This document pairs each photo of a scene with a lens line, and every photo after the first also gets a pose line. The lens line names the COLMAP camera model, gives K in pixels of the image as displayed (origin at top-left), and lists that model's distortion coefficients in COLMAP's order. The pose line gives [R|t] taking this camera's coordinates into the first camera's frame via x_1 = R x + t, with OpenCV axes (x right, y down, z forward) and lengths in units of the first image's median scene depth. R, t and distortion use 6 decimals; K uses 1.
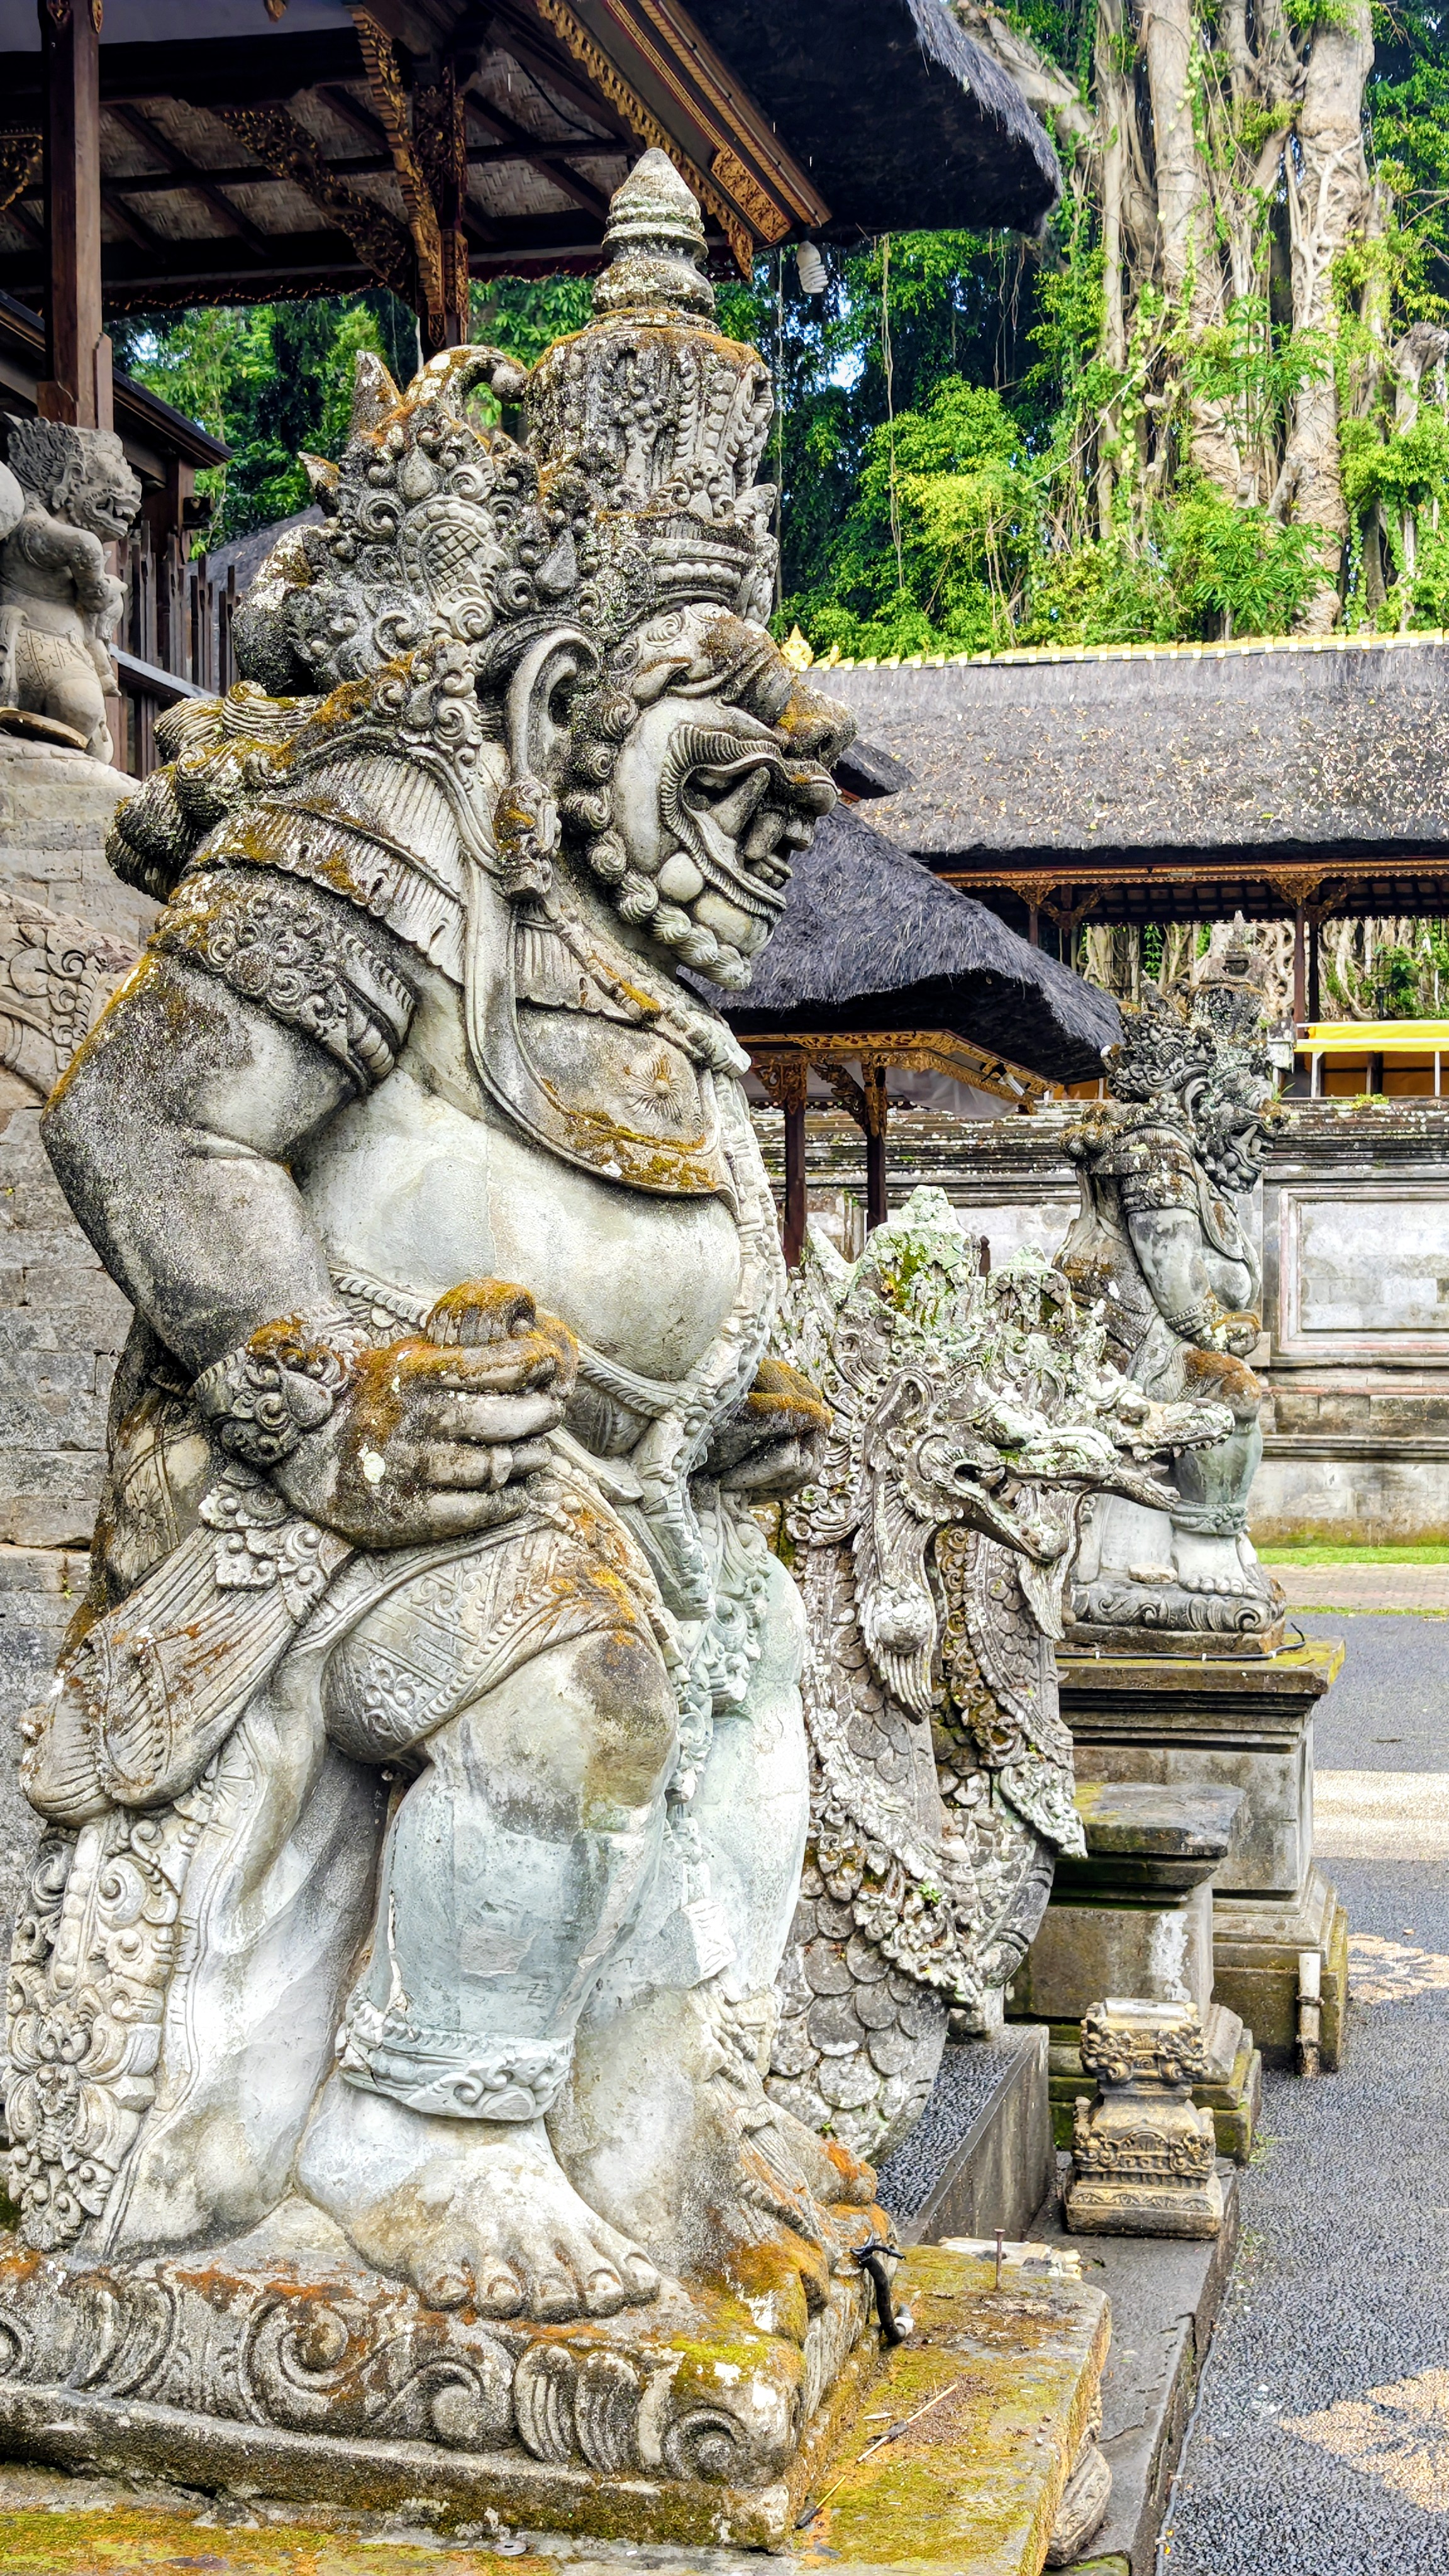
lens RADIAL K [[3454.0, 0, 717.0], [0, 3454.0, 1289.0], [0, 0, 1]] dist [0.045480, 0.000000]
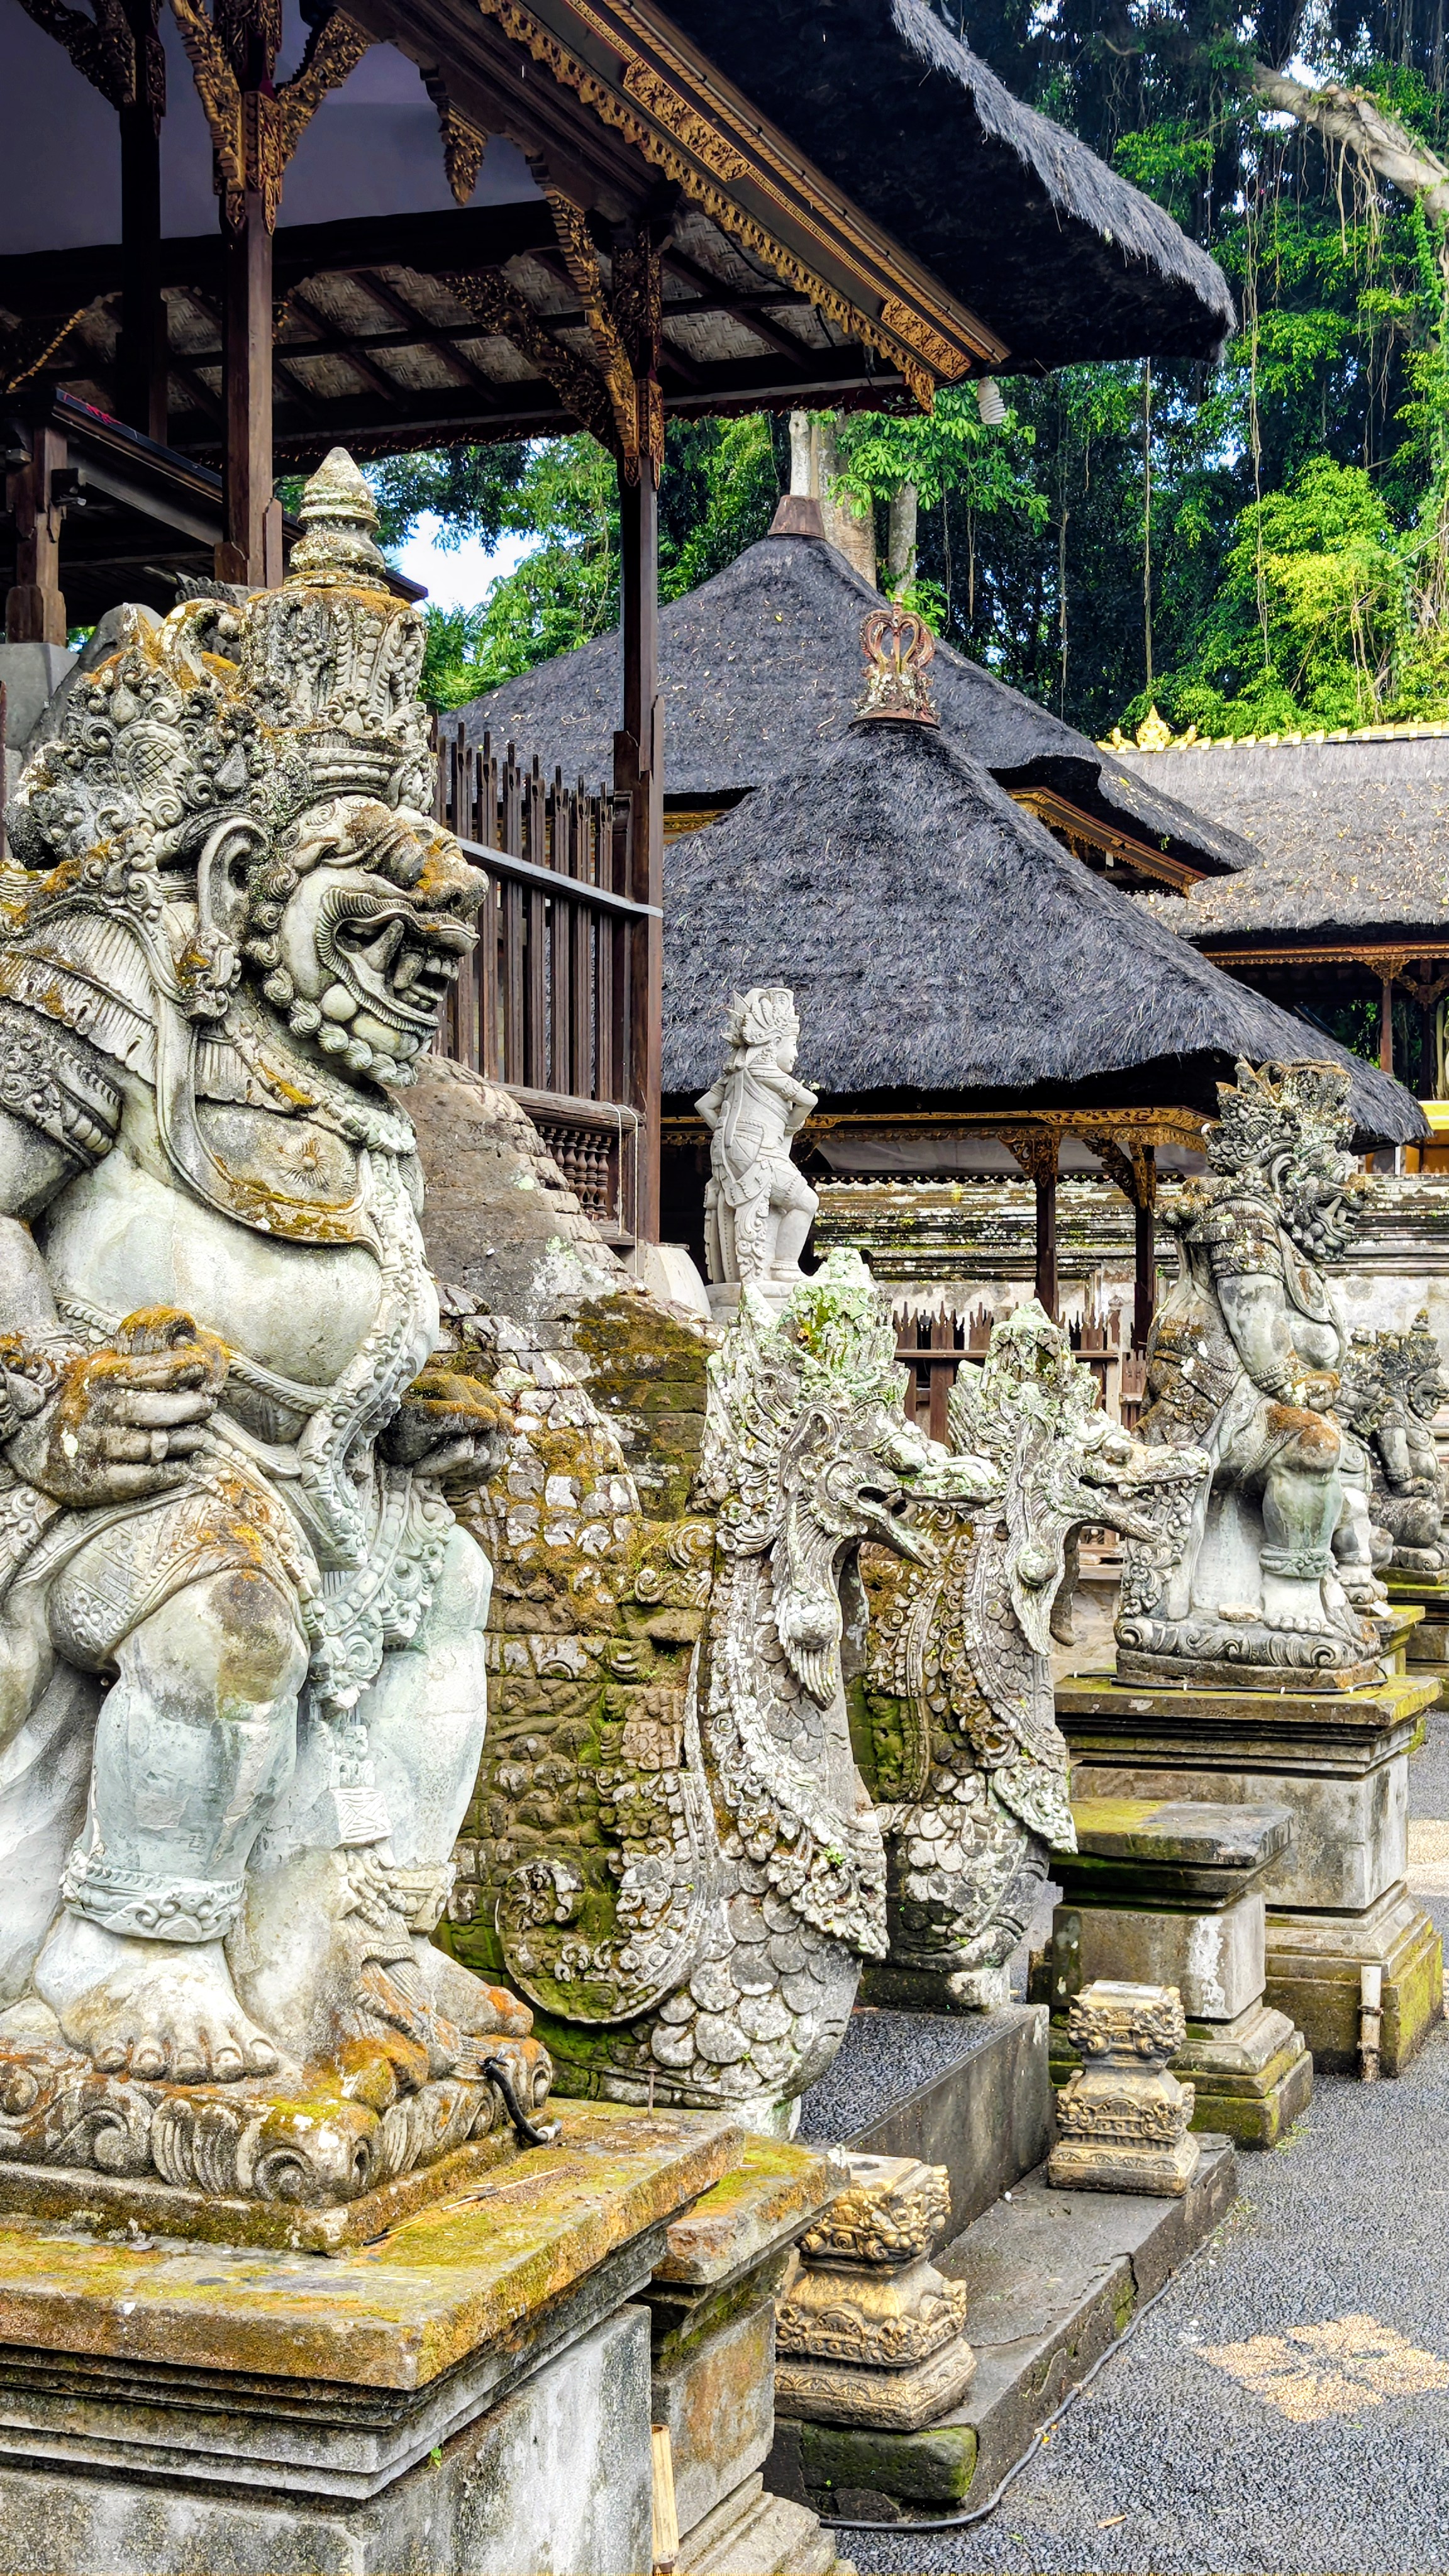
lens RADIAL K [[3454.0, 0, 724.1], [0, 3454.0, 1307.8], [0, 0, 1]] dist [0.045480, 0.000000]
pose [[0.992802, 0.006482, -0.119593, 0.162570], [-0.008359, 0.999849, -0.015203, 0.008587], [0.119477, 0.016094, 0.992707, -0.158110]]
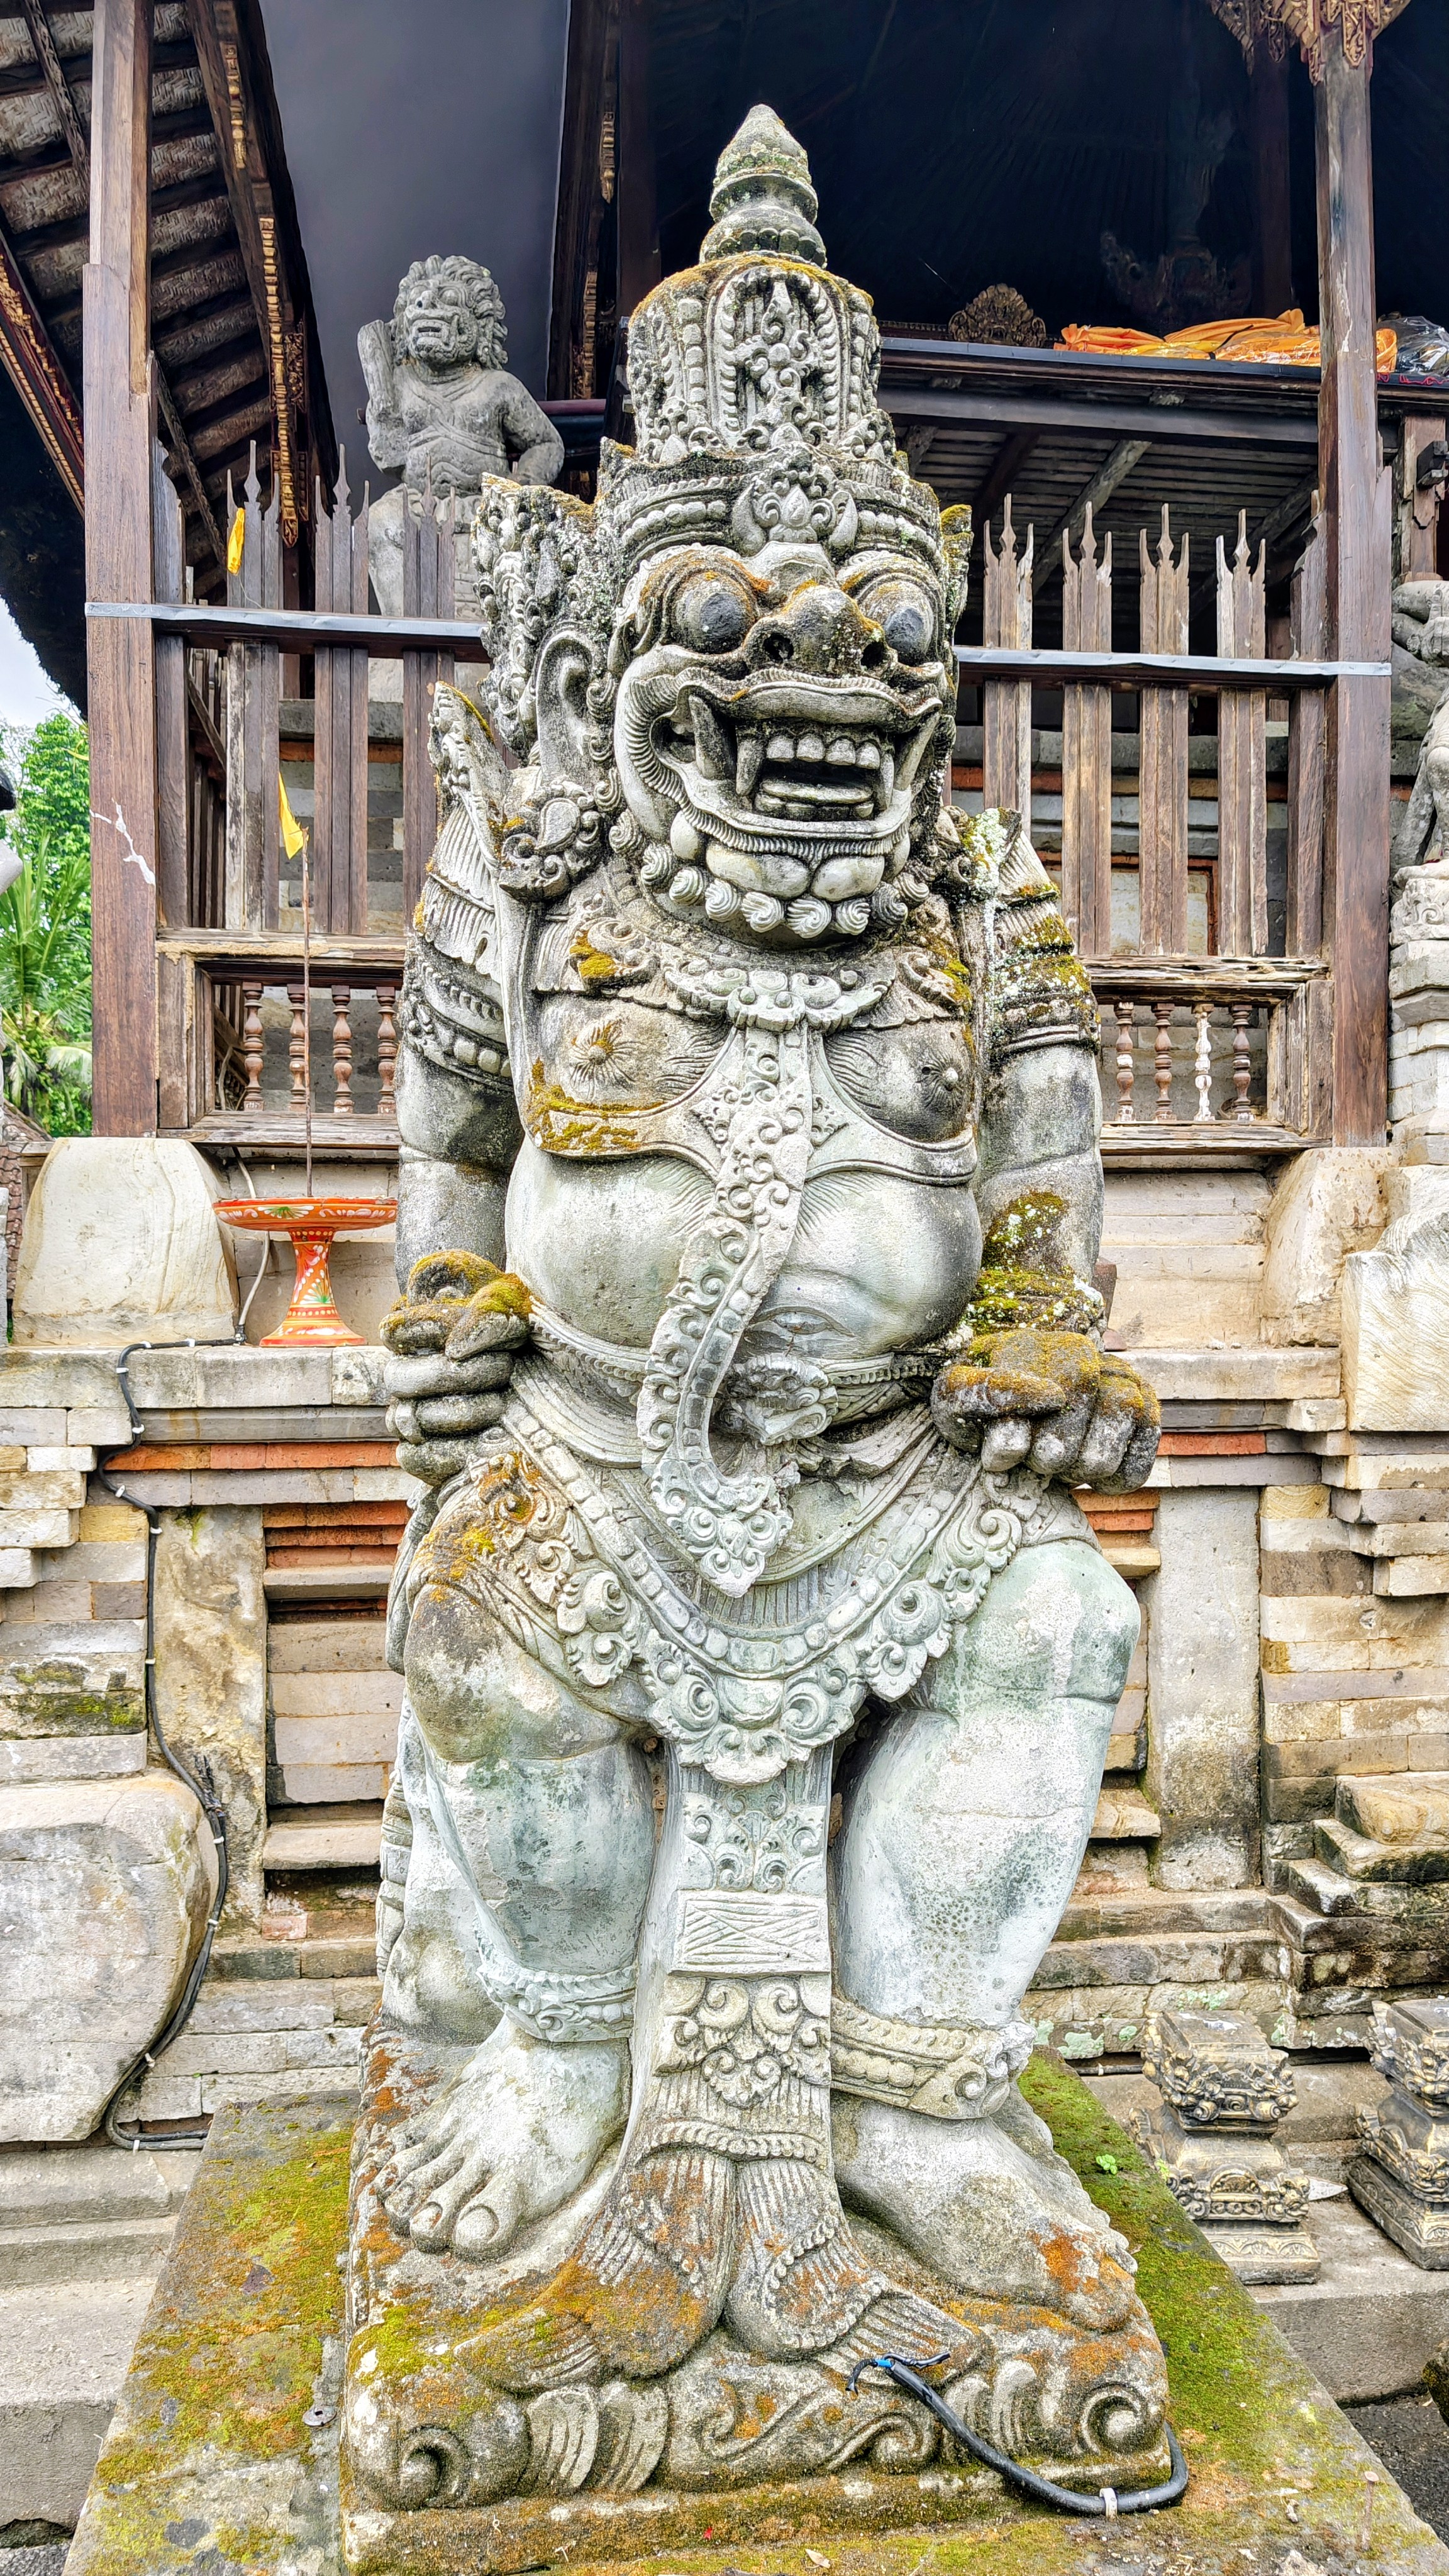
lens RADIAL K [[1750.9, 0, 714.0], [0, 1750.9, 1296.9], [0, 0, 1]] dist [0.038613, -0.021276]
pose [[0.332158, -0.017774, -0.943056, 0.256244], [0.003549, 0.999839, -0.017594, 0.011586], [0.943217, 0.002497, 0.332168, 0.467745]]
